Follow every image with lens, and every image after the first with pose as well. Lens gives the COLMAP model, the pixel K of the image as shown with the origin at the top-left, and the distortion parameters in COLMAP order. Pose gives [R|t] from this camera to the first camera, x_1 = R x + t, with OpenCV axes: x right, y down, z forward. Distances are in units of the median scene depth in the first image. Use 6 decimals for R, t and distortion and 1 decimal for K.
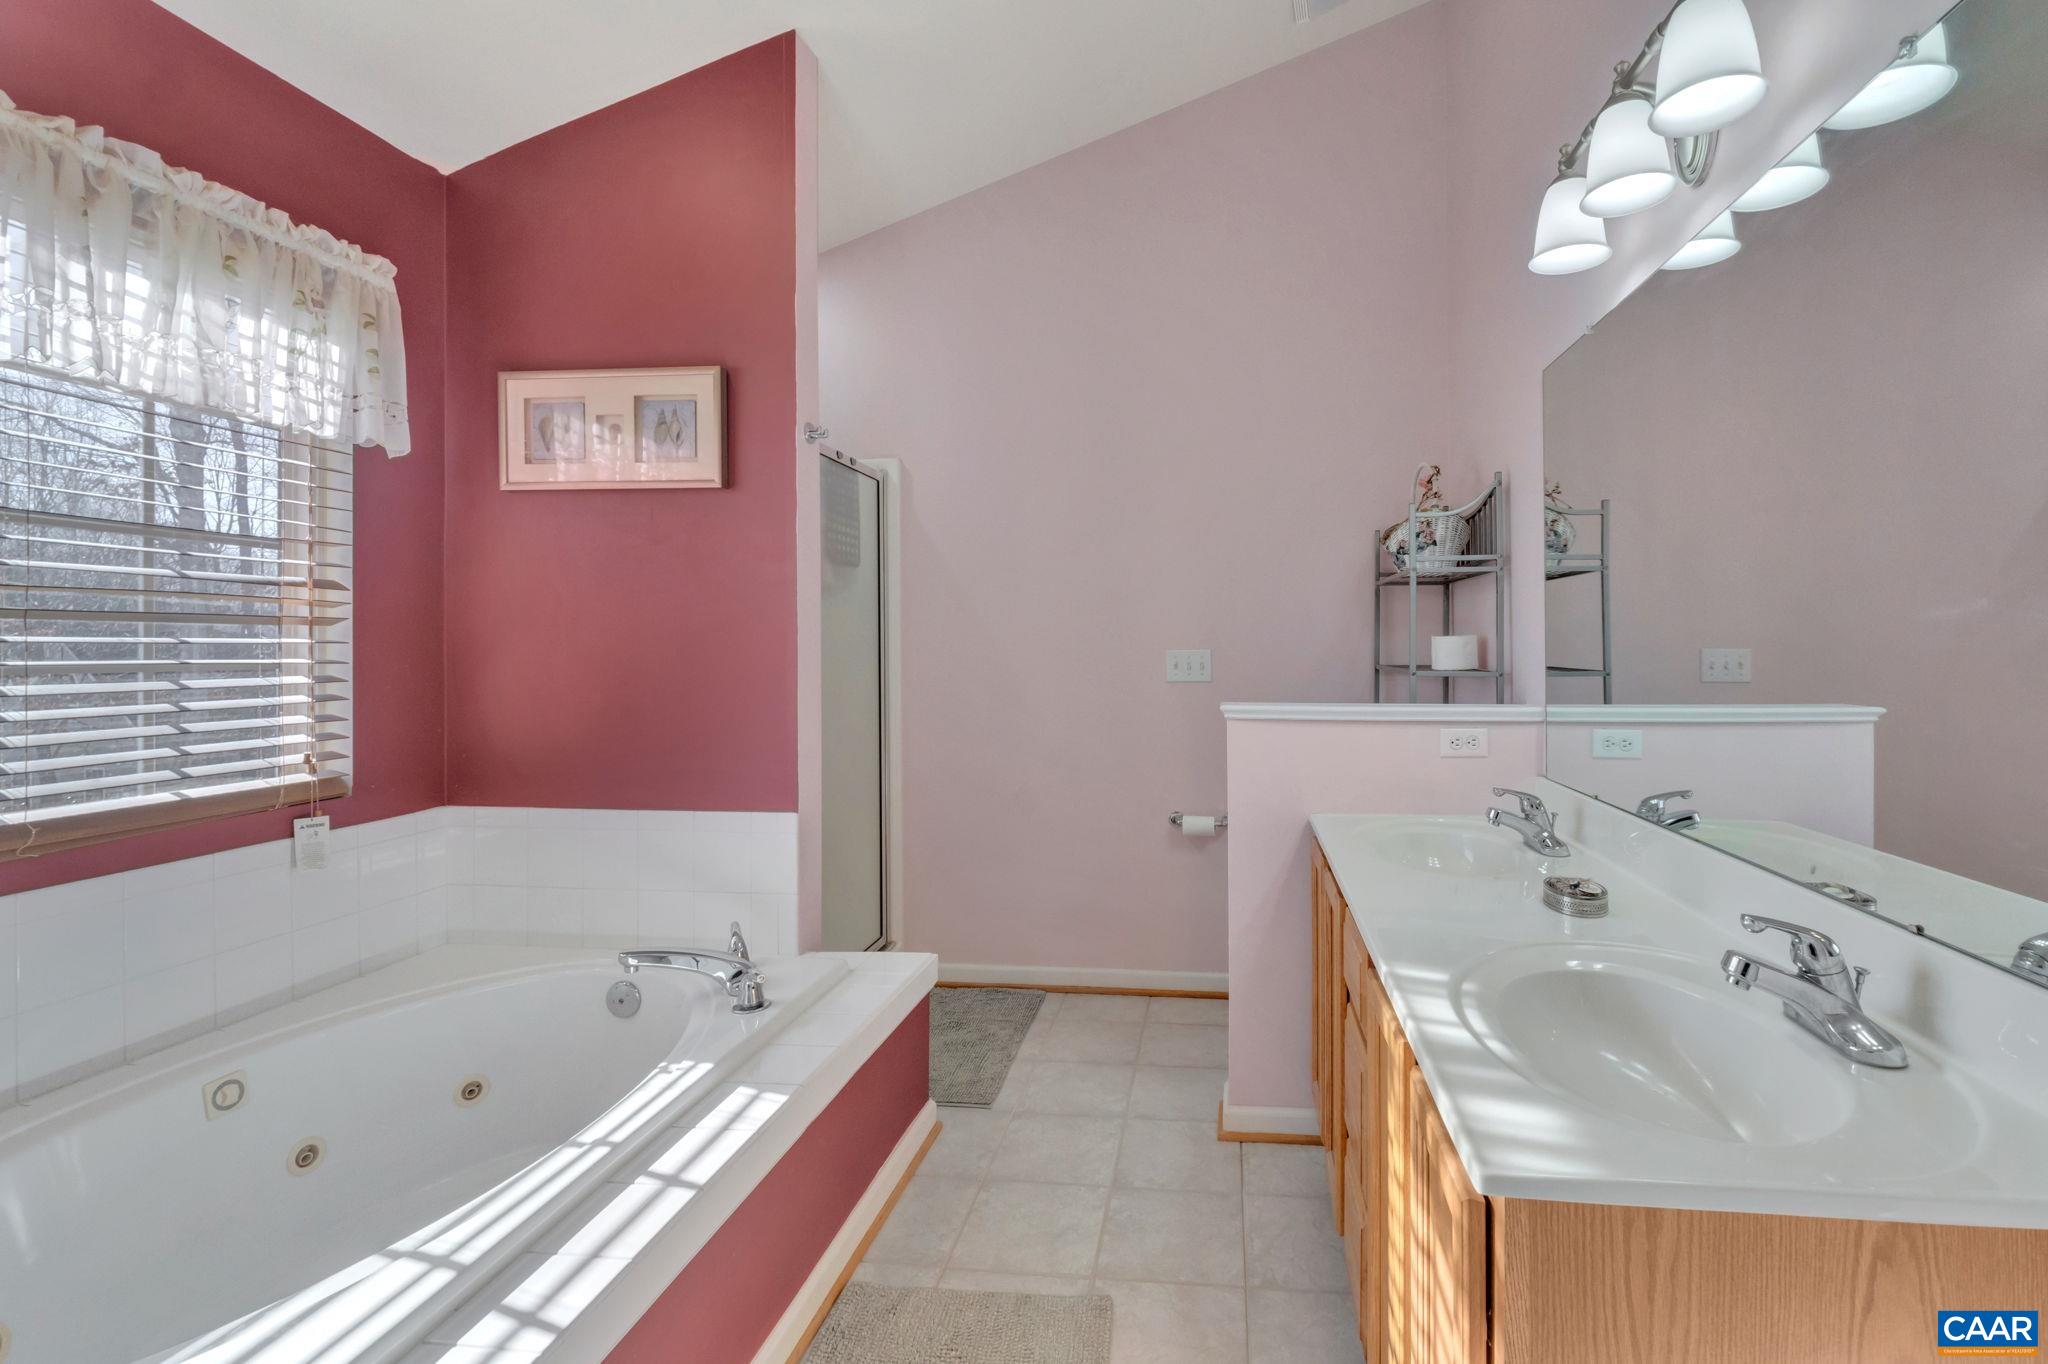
lens RADIAL K [[938.6, 0, 1018.0], [0, 938.6, 668.1], [0, 0, 1]] dist [-0.000791, 0.000019]
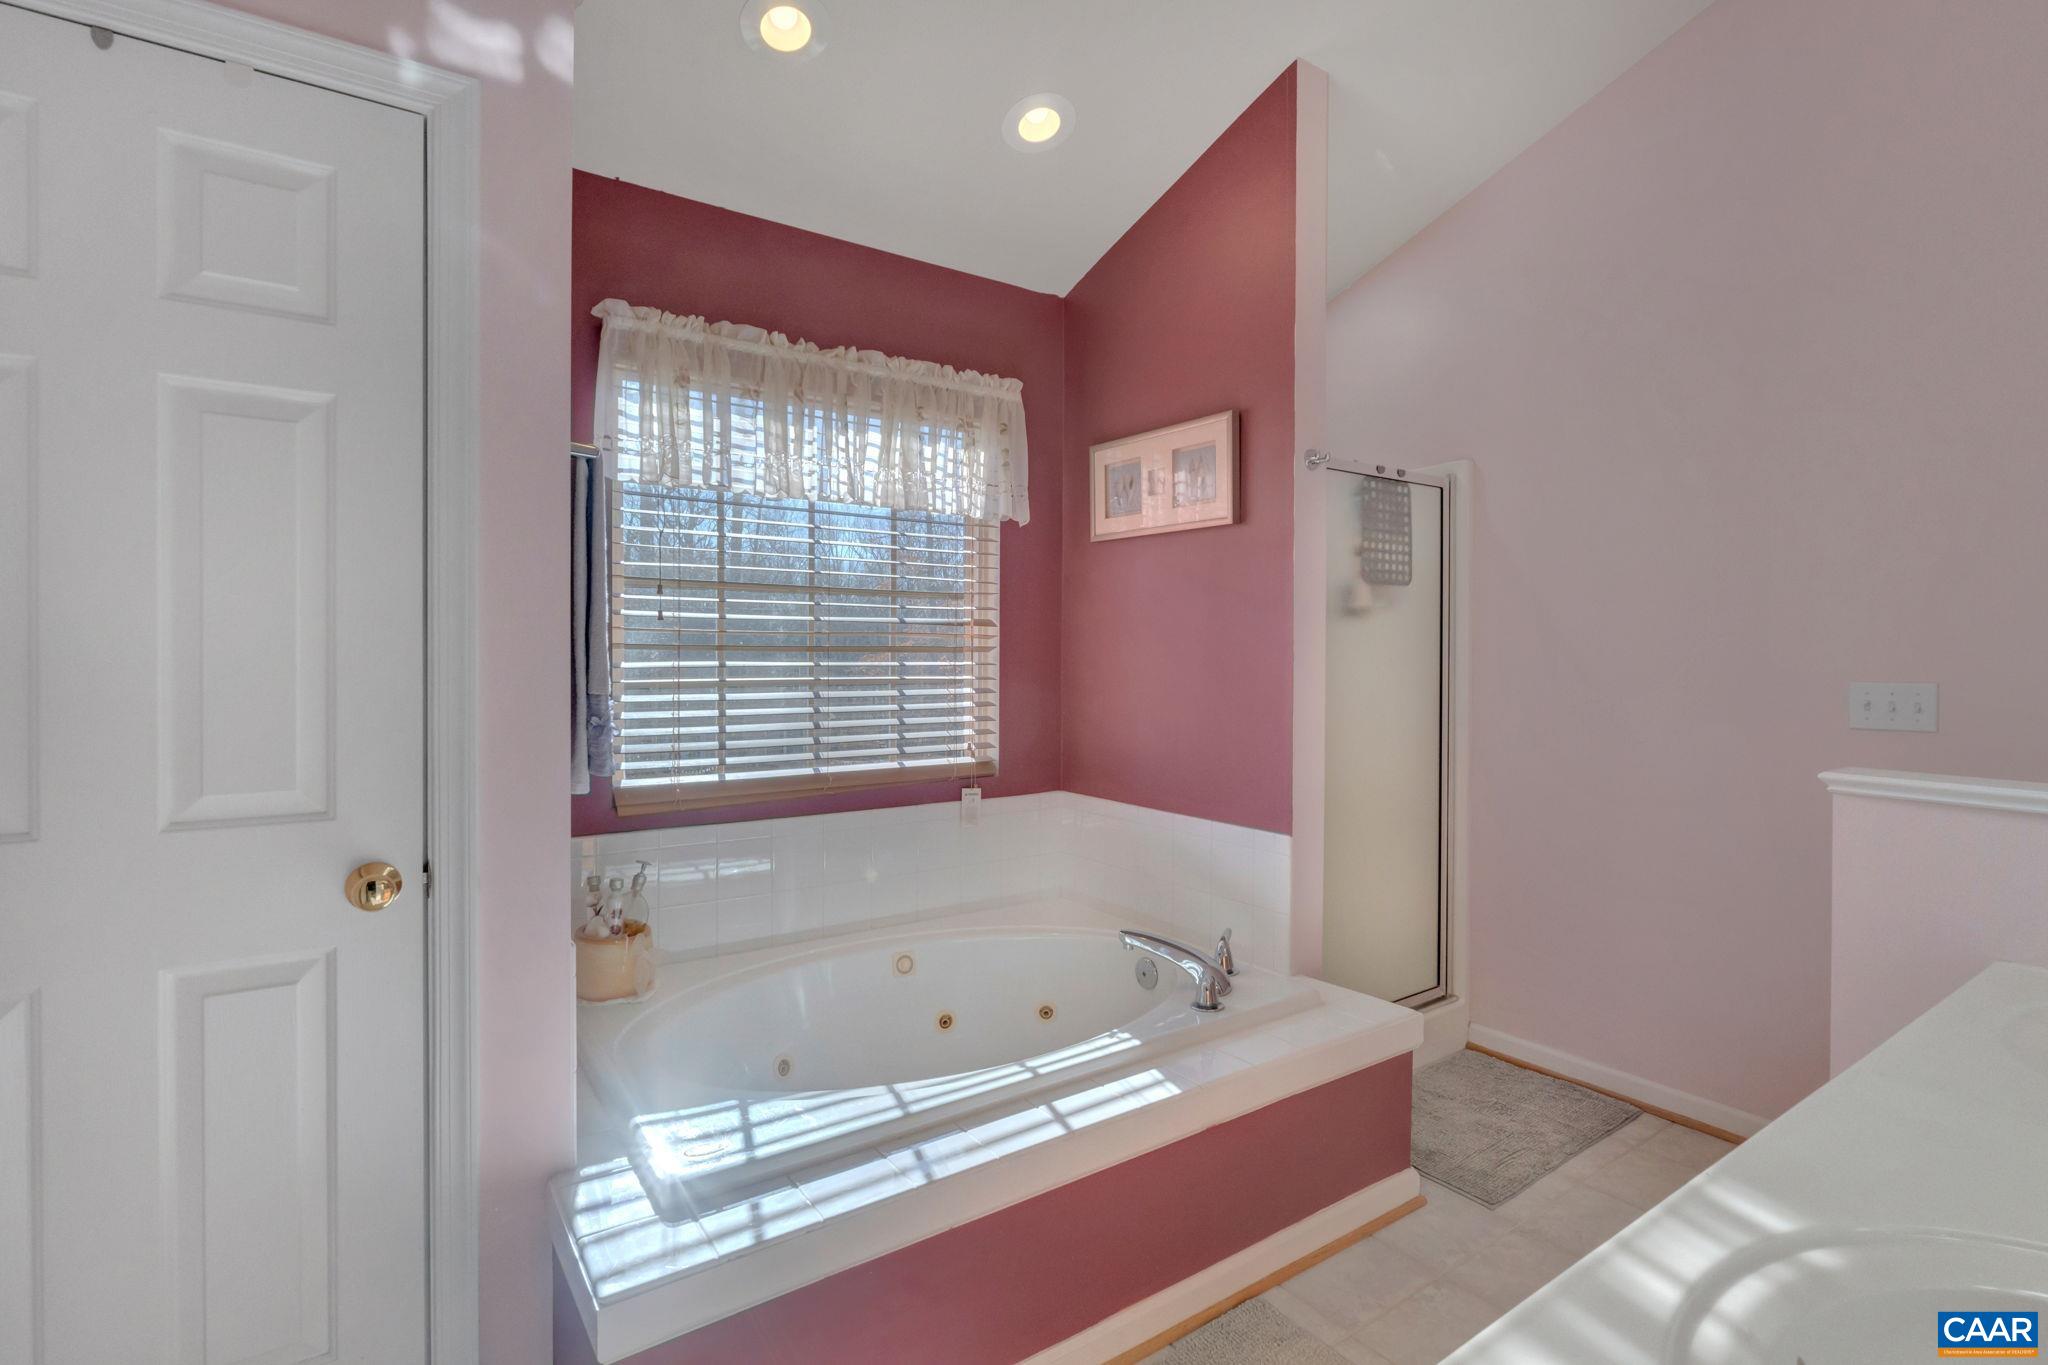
lens RADIAL K [[963.8, 0, 1024.0], [0, 963.8, 682.5], [0, 0, 1]] dist [0.000218, -0.000021]
pose [[0.658518, 0.027918, -0.752047, 0.386314], [-0.014550, 0.999597, 0.024367, -0.036890], [0.752424, -0.005103, 0.658659, 0.102795]]
